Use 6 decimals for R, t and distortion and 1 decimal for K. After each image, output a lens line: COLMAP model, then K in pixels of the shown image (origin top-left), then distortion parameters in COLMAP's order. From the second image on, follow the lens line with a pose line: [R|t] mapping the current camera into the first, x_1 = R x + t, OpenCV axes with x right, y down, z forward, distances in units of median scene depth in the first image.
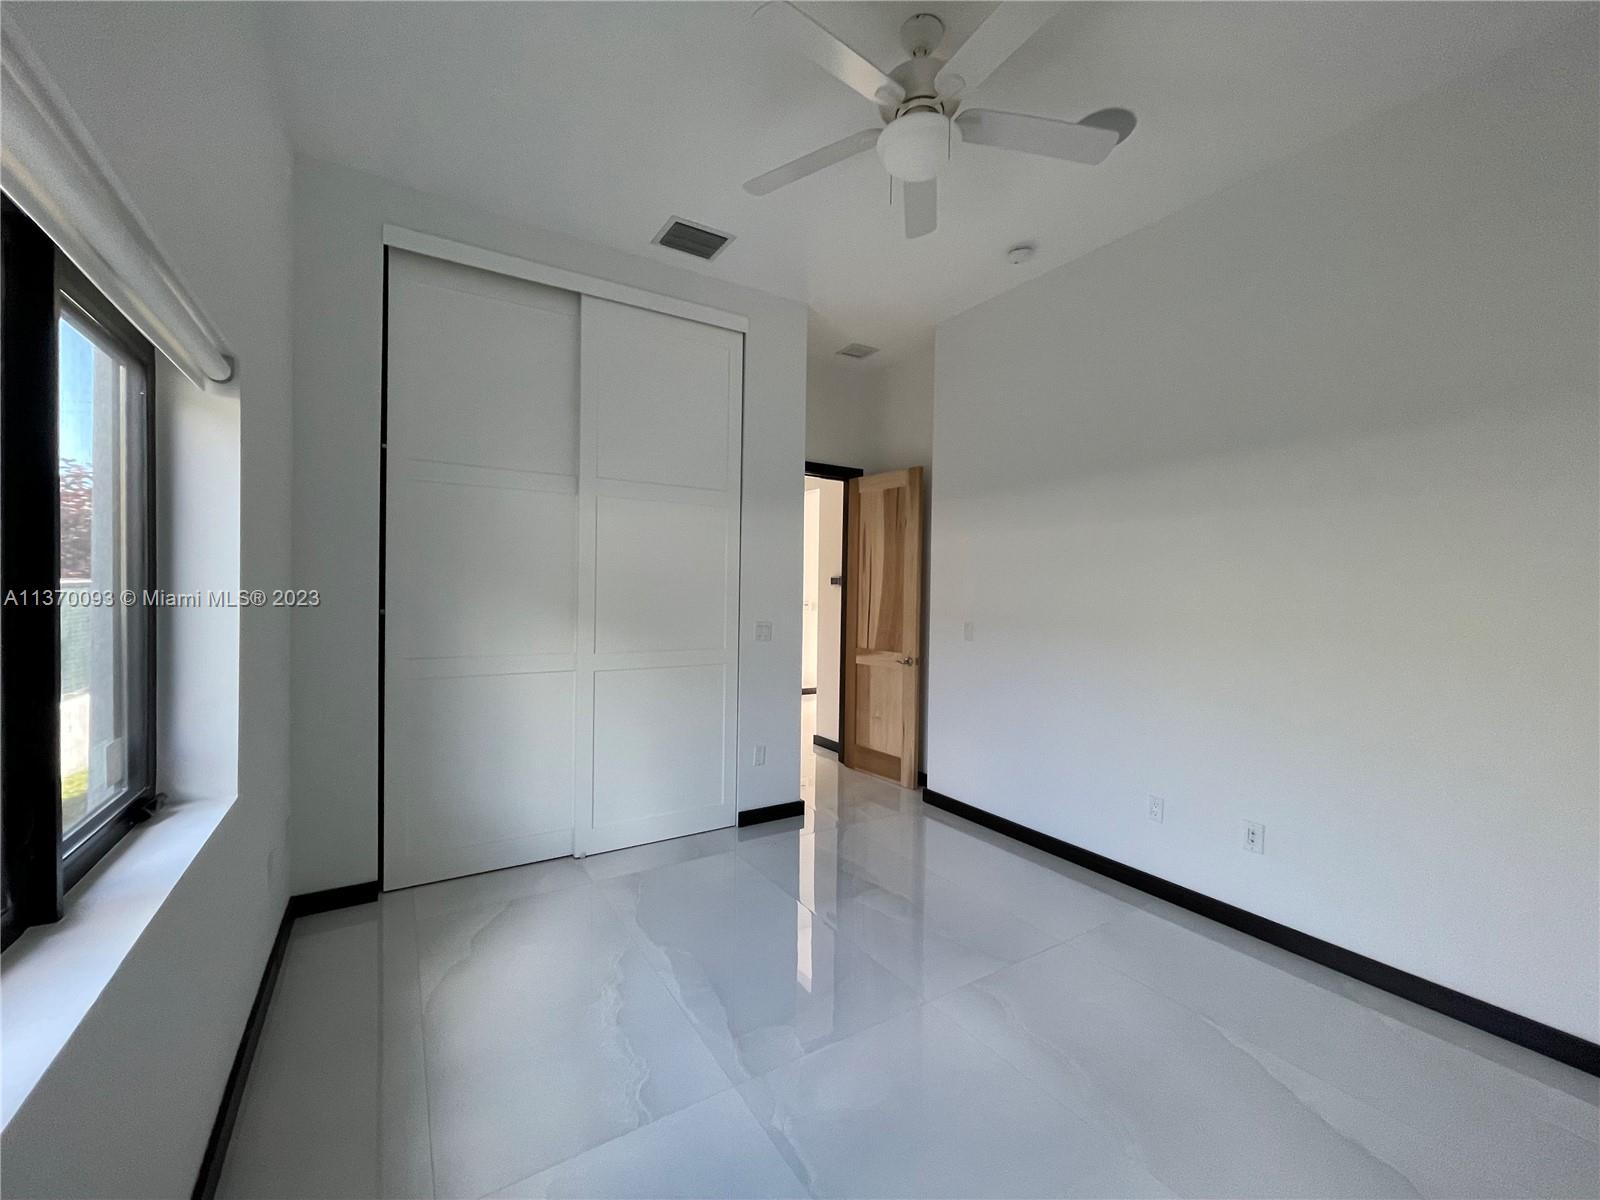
lens RADIAL K [[645.9, 0, 794.1], [0, 645.9, 599.3], [0, 0, 1]] dist [-0.000325, -0.001079]
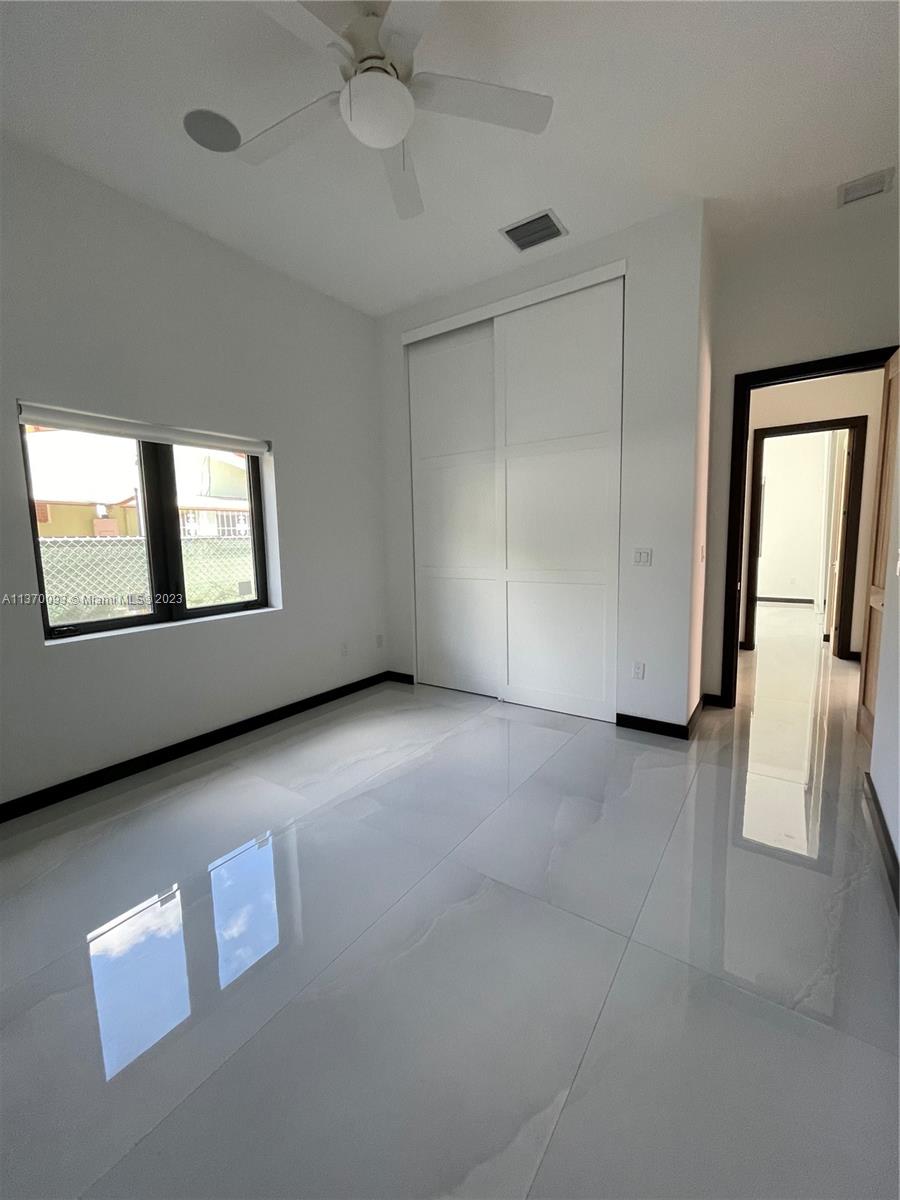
lens RADIAL K [[484.4, 0, 448.1], [0, 484.4, 592.2], [0, 0, 1]] dist [-0.000325, -0.001079]
pose [[0.400346, 0.081781, -0.912708, 0.667336], [0.014237, 0.995334, 0.095430, 0.030577], [0.916254, -0.051199, 0.397314, 0.453637]]
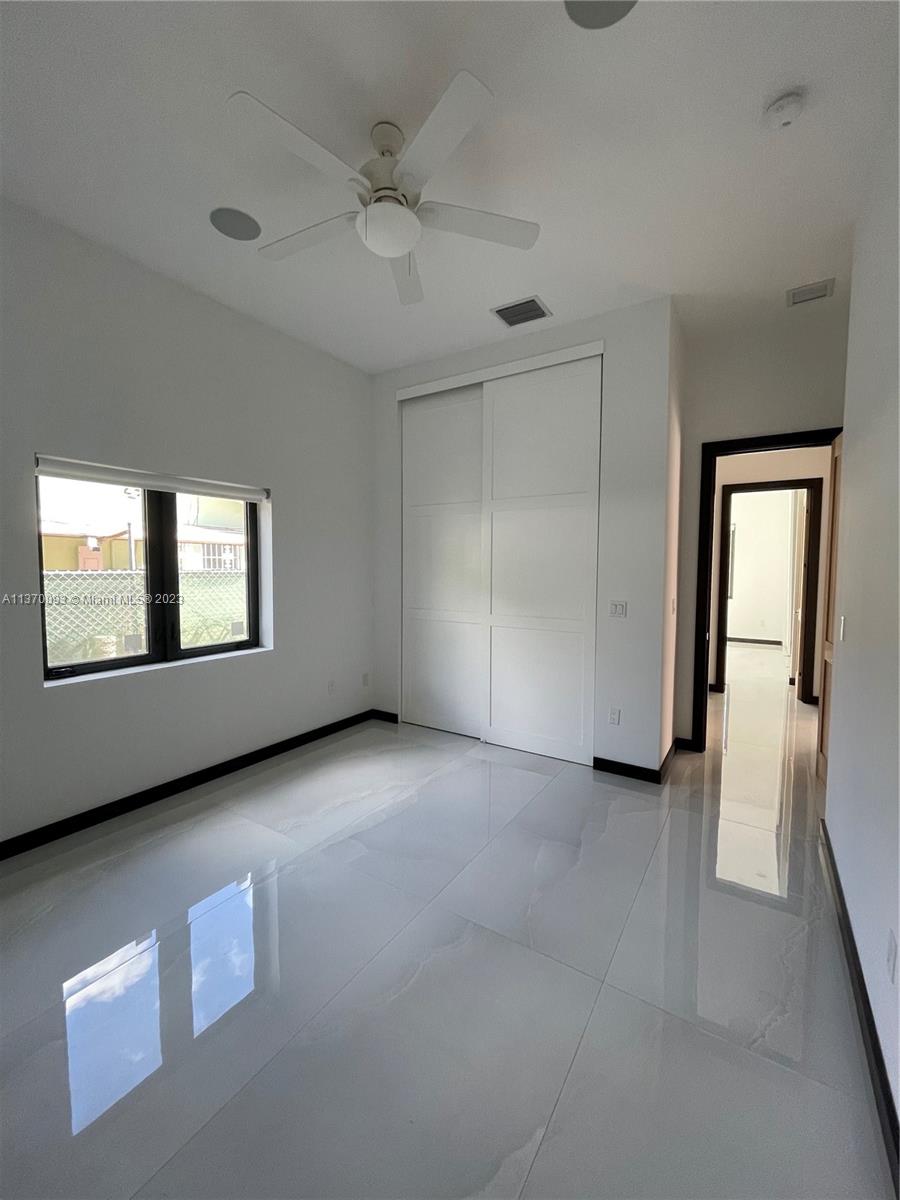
lens RADIAL K [[484.4, 0, 448.1], [0, 484.4, 591.6], [0, 0, 1]] dist [-0.000325, -0.001079]
pose [[0.433846, 0.037922, -0.900189, 0.706074], [-0.011370, 0.999265, 0.036616, -0.011647], [0.900915, -0.005651, 0.433958, 0.421919]]
